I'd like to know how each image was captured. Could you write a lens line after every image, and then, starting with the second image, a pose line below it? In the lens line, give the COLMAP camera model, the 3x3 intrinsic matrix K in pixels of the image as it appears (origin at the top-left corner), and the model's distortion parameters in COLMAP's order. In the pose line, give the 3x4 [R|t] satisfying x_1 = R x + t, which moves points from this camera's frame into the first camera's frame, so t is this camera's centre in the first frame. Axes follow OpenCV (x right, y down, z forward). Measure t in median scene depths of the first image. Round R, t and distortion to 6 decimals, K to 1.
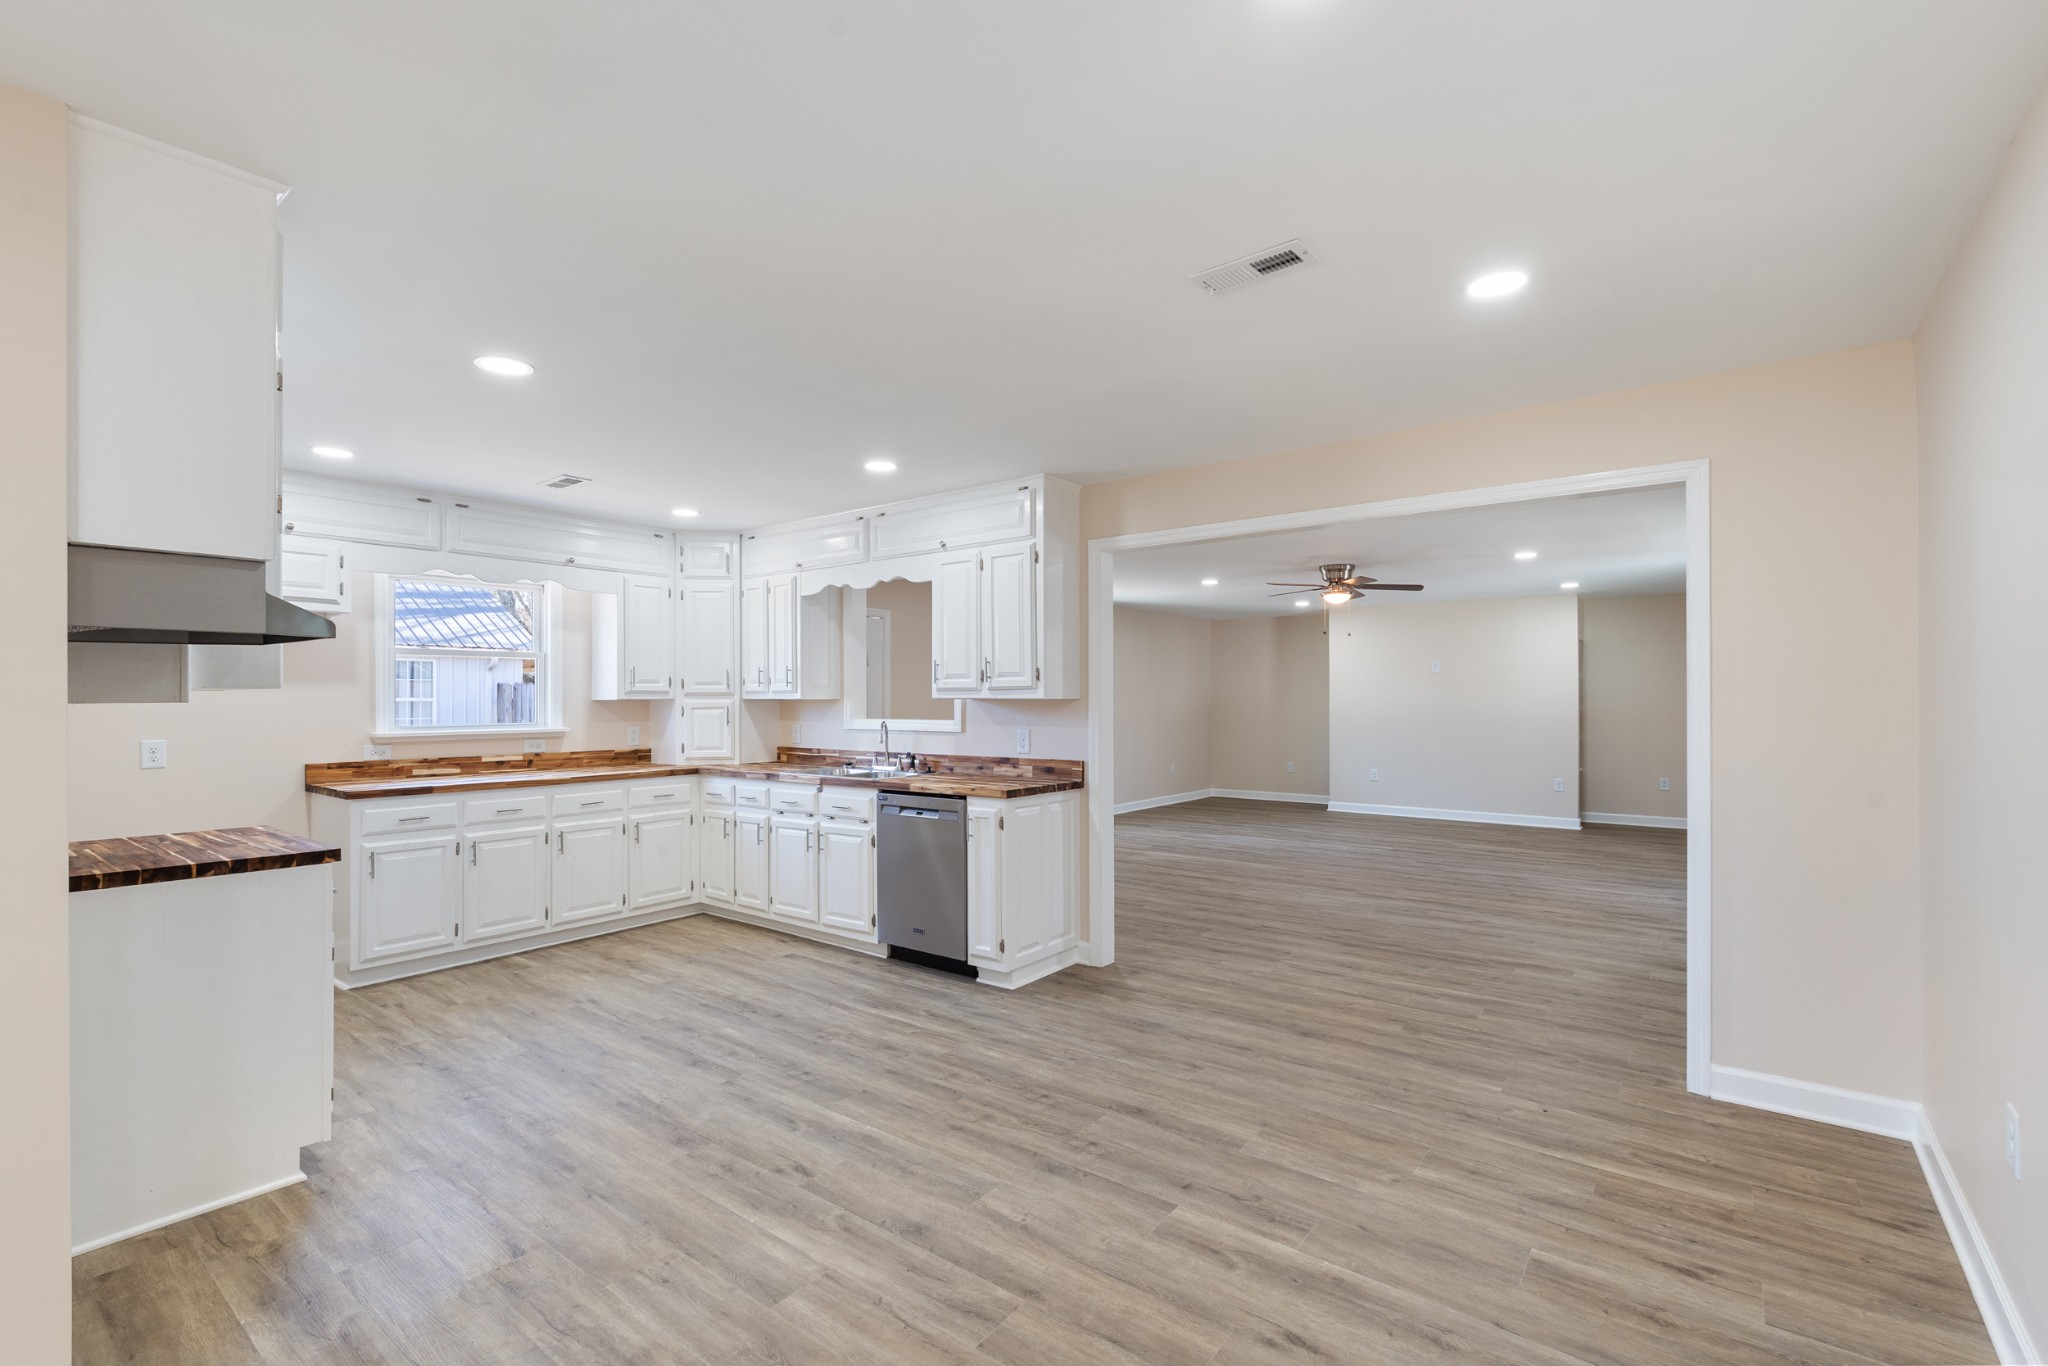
lens RADIAL K [[909.2, 0, 1023.4], [0, 909.2, 695.0], [0, 0, 1]] dist [-0.002327, 0.000619]
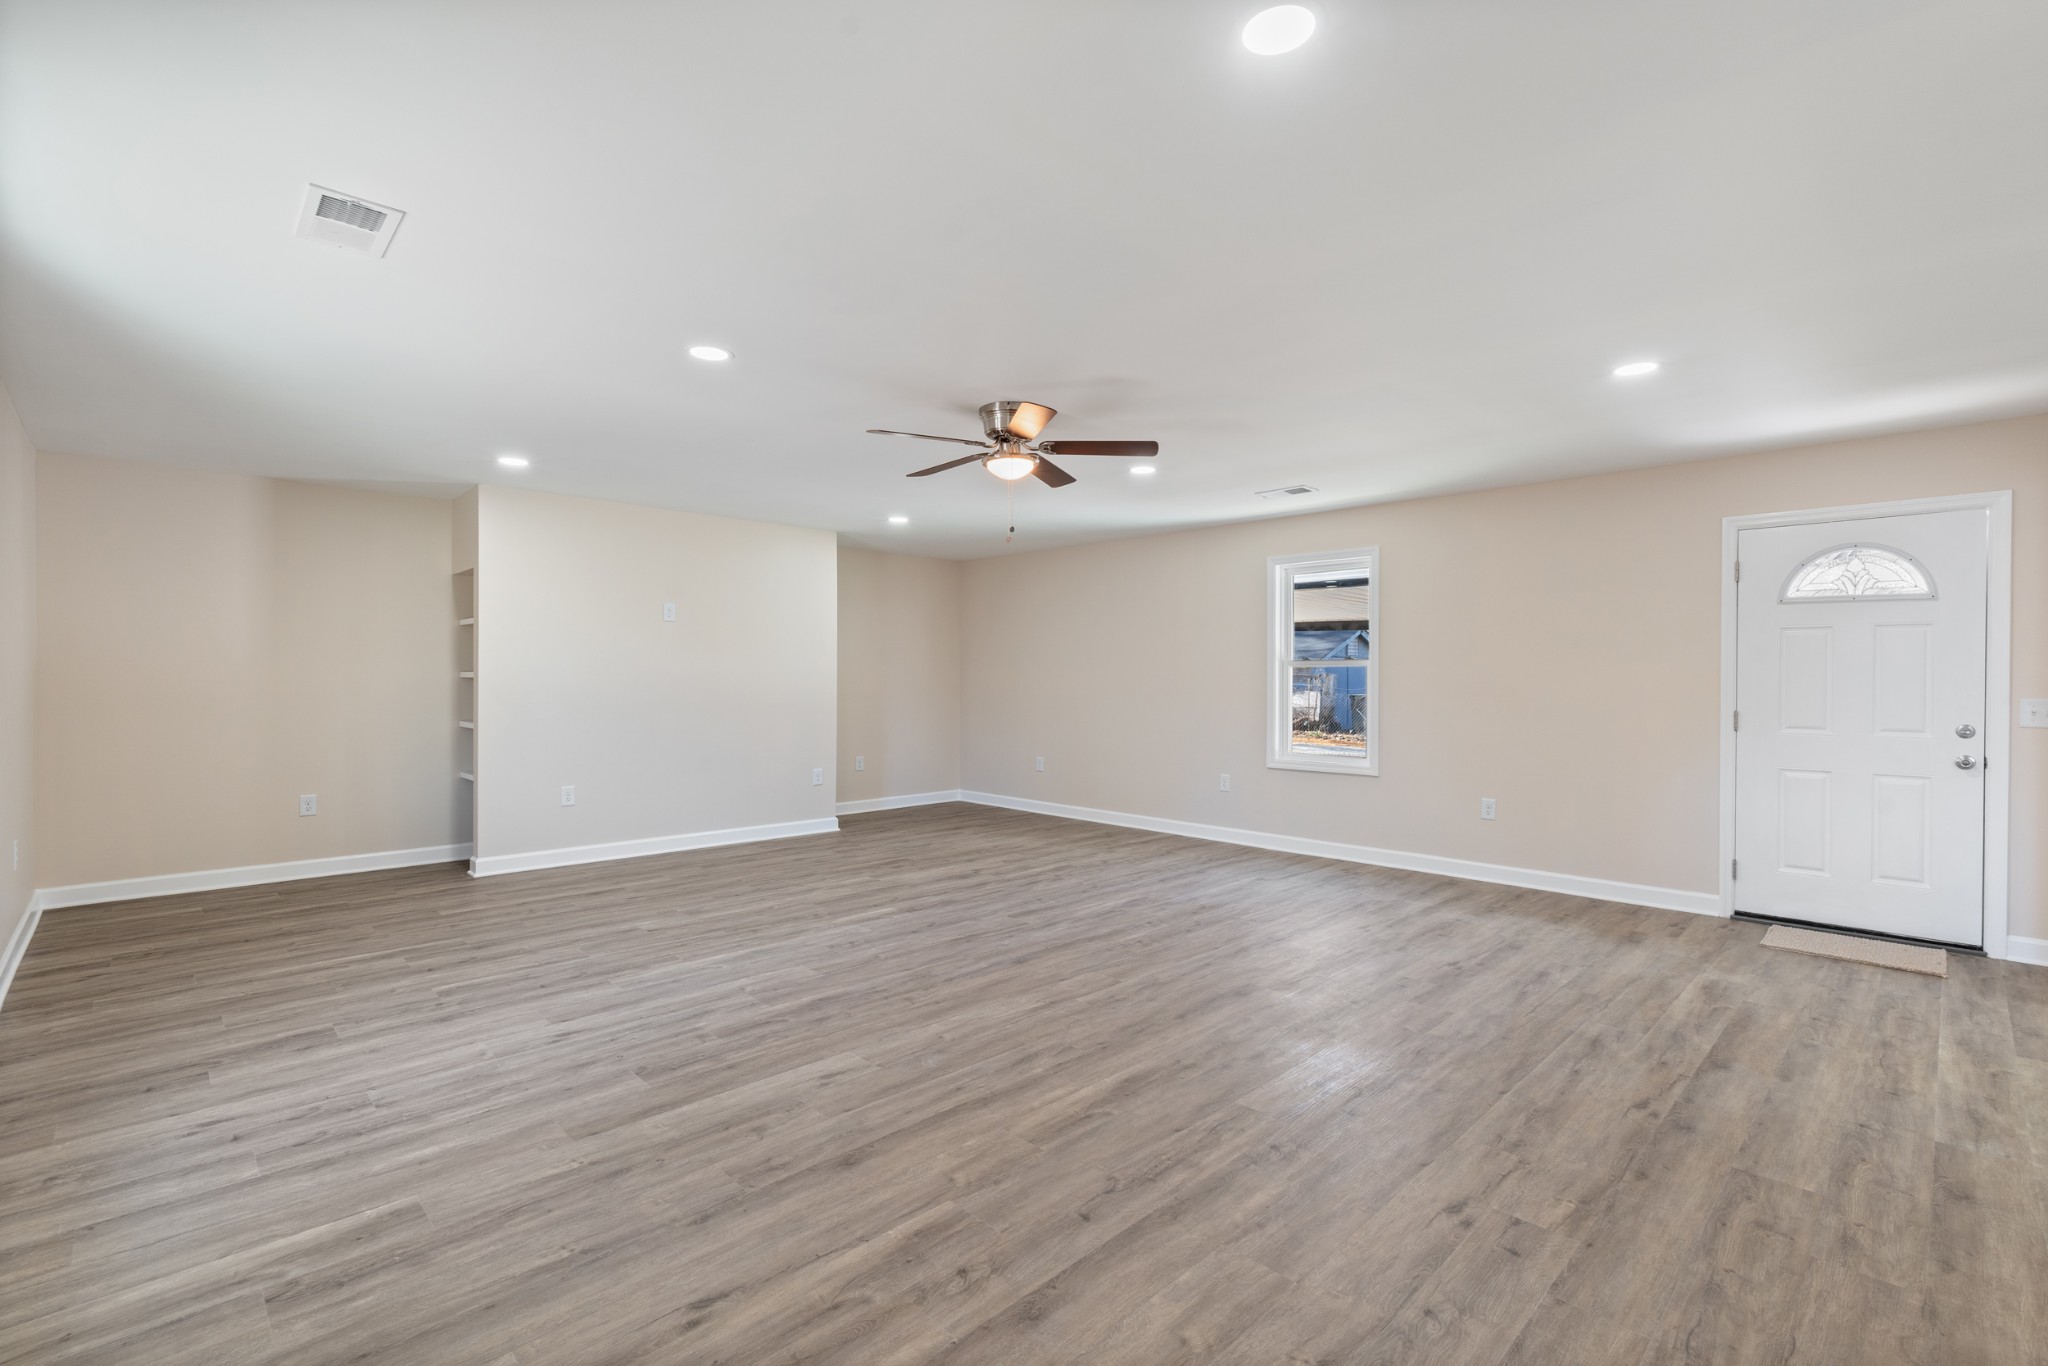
lens RADIAL K [[909.2, 0, 1033.9], [0, 909.2, 692.9], [0, 0, 1]] dist [-0.002327, 0.000619]
pose [[0.126219, -0.012260, 0.991927, -0.292324], [-0.011830, 0.999834, 0.013863, 0.030370], [-0.991932, -0.013484, 0.126053, 1.420956]]
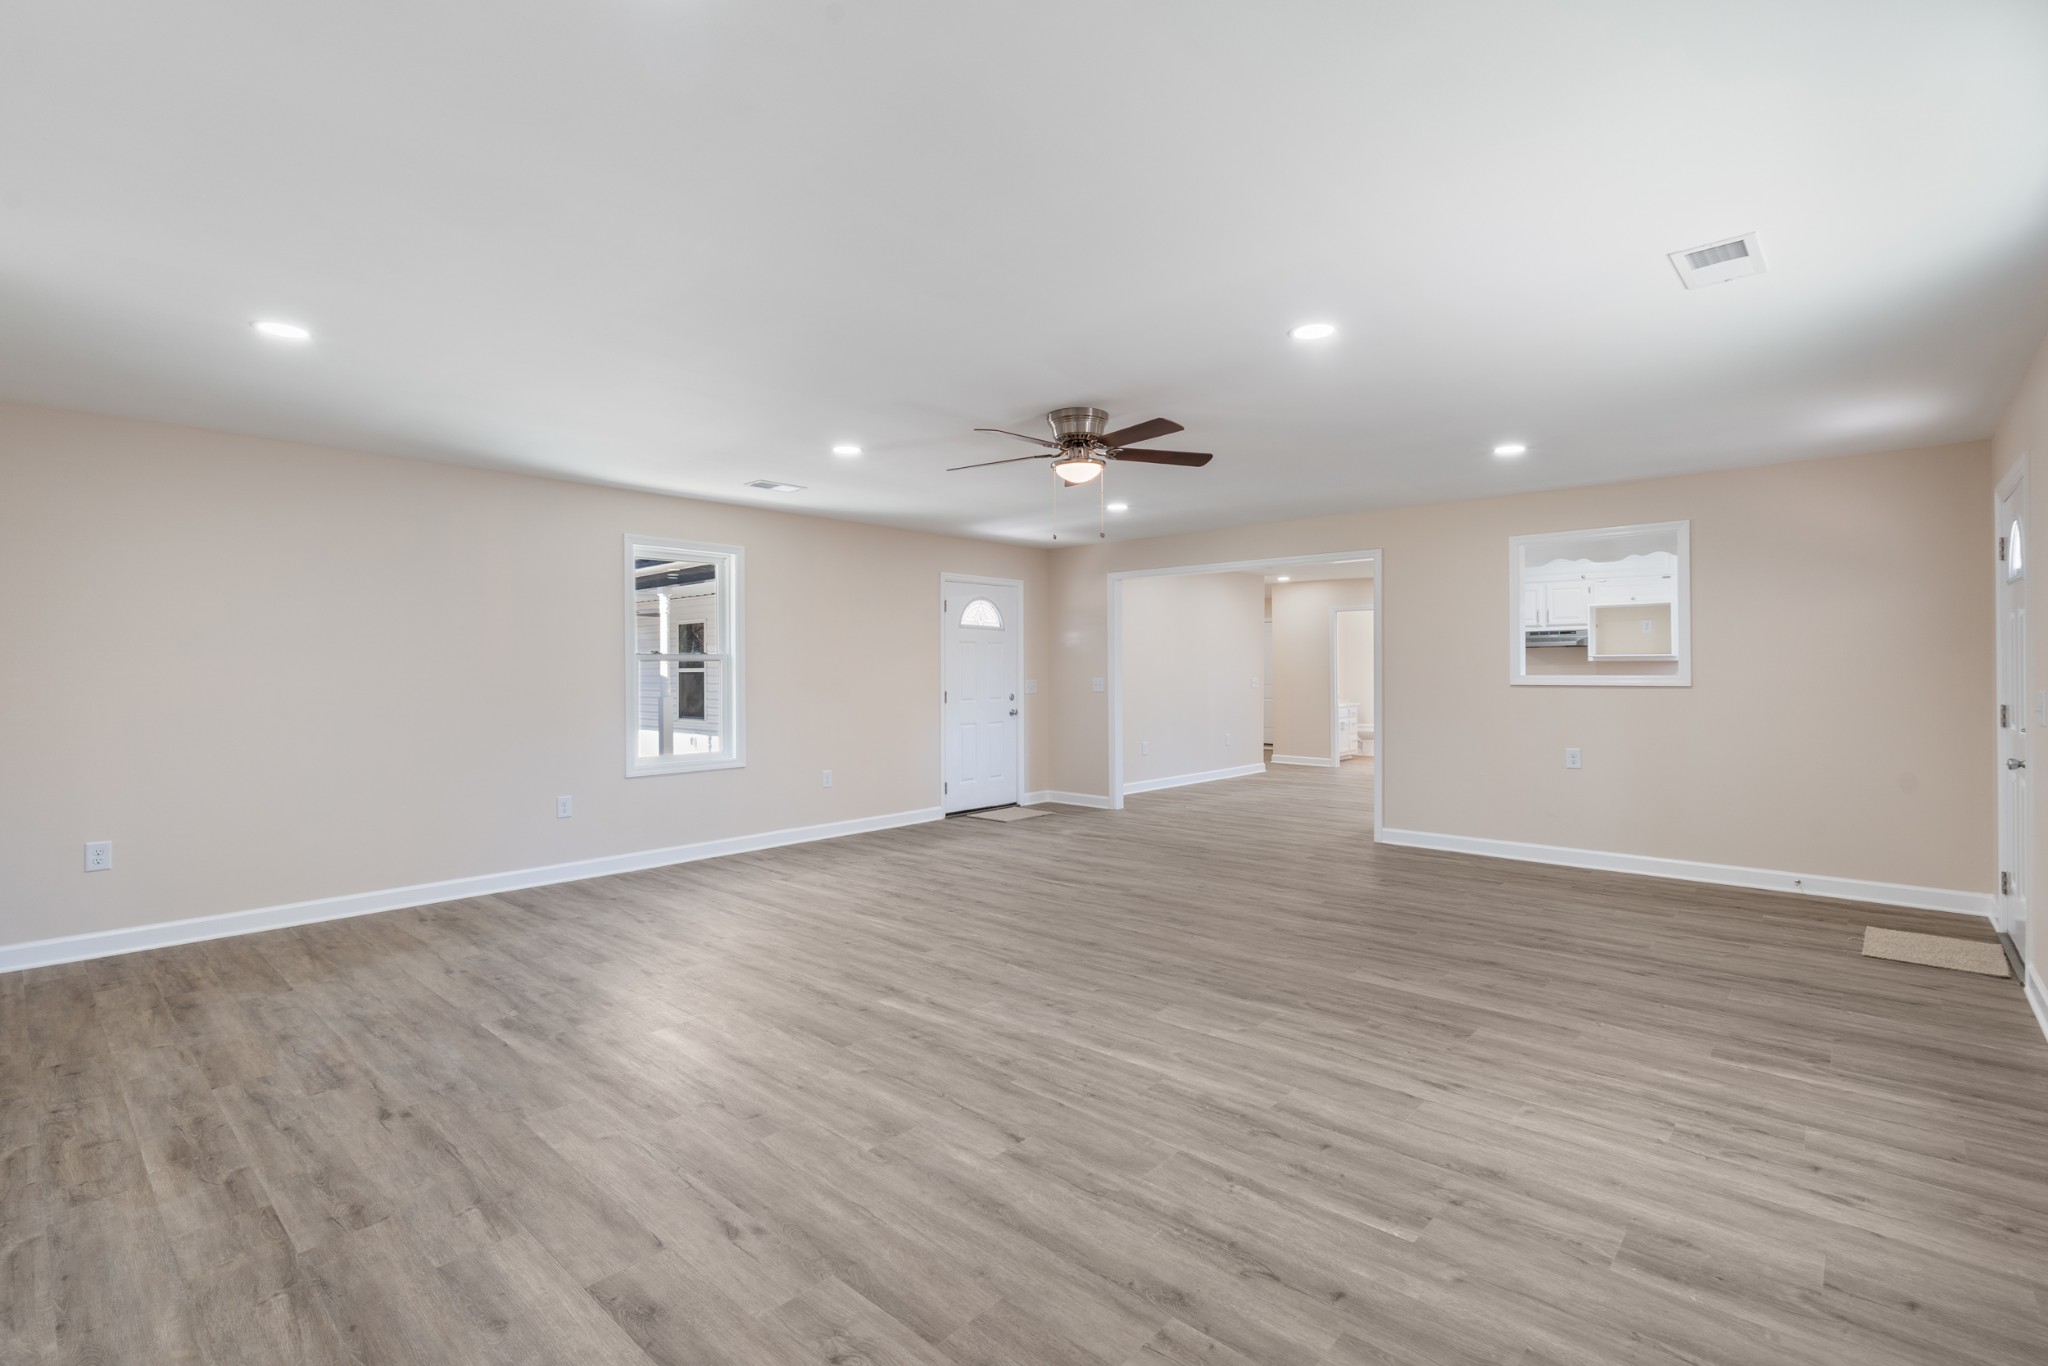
lens RADIAL K [[928.6, 0, 1032.5], [0, 928.6, 677.3], [0, 0, 1]] dist [-0.004199, 0.001173]
pose [[-0.997554, 0.005350, 0.069691, 0.518920], [0.005298, 0.999986, -0.000929, 0.032005], [-0.069695, -0.000557, -0.997568, 2.428203]]
